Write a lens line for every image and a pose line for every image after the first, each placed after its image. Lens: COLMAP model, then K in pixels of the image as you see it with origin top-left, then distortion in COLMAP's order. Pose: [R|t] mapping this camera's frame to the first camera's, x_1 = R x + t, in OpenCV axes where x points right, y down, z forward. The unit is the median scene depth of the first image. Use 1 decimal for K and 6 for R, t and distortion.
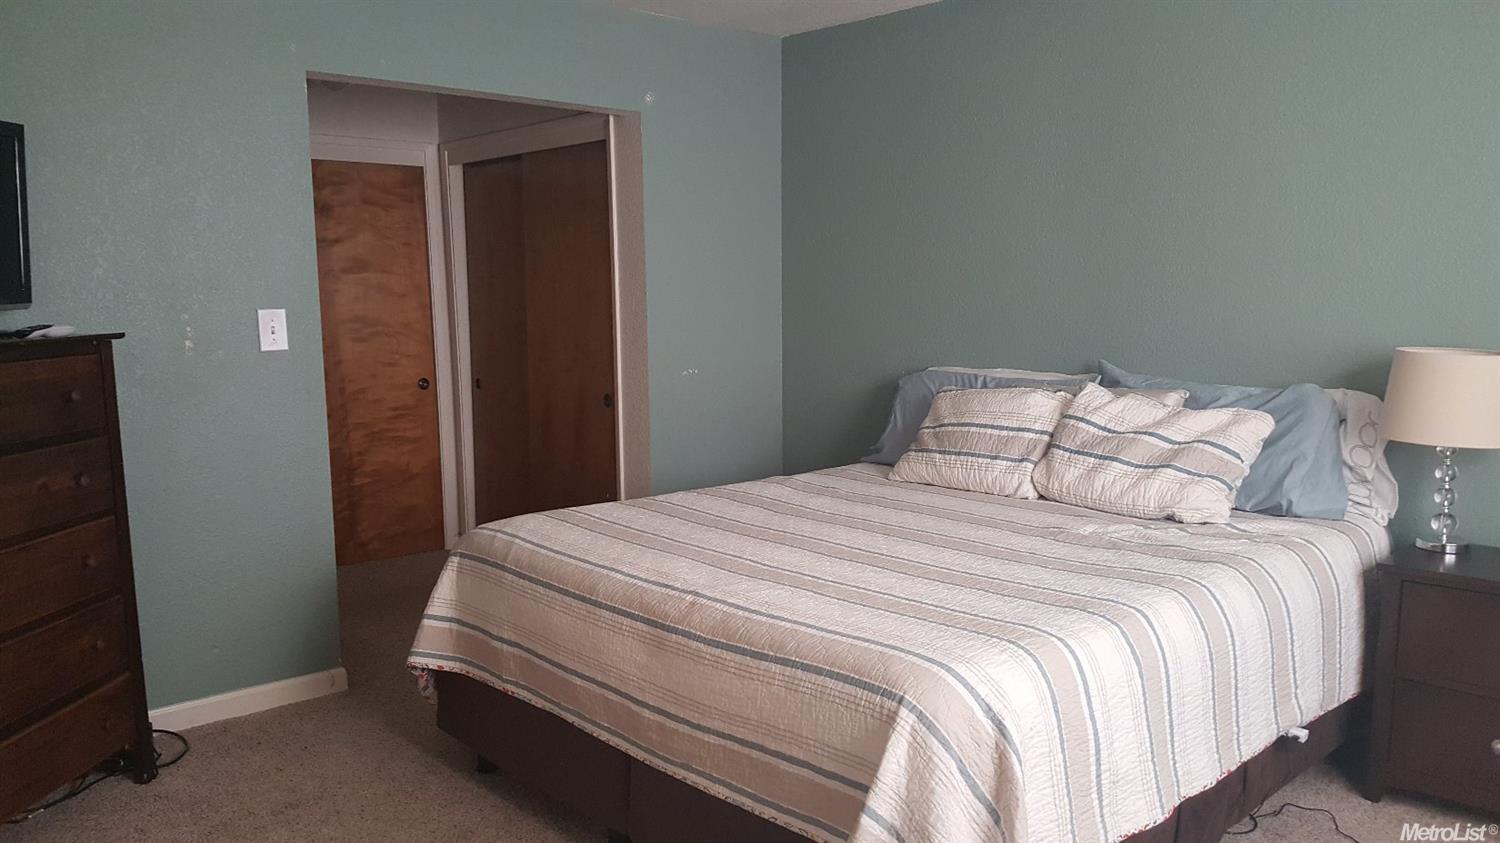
lens RADIAL K [[1132.9, 0, 748.1], [0, 1132.9, 460.1], [0, 0, 1]] dist [0.086749, -0.191490]
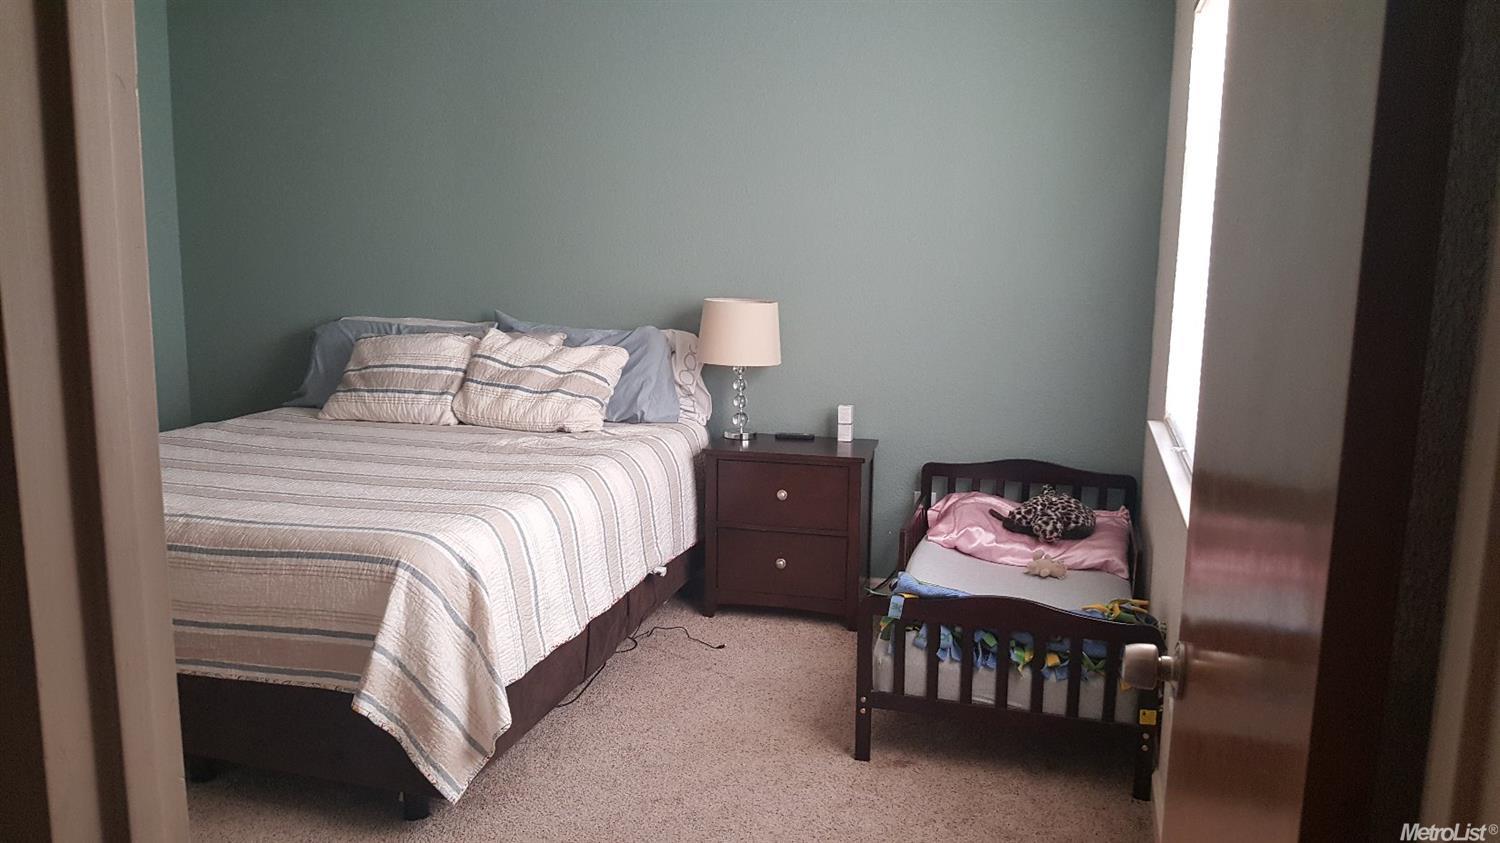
lens RADIAL K [[1132.9, 0, 748.1], [0, 1132.9, 460.1], [0, 0, 1]] dist [0.086749, -0.191490]
pose [[0.853299, -0.080207, 0.515215, -0.129635], [0.058920, 0.996602, 0.057564, 0.023650], [-0.518082, -0.018763, 0.855125, -0.240847]]
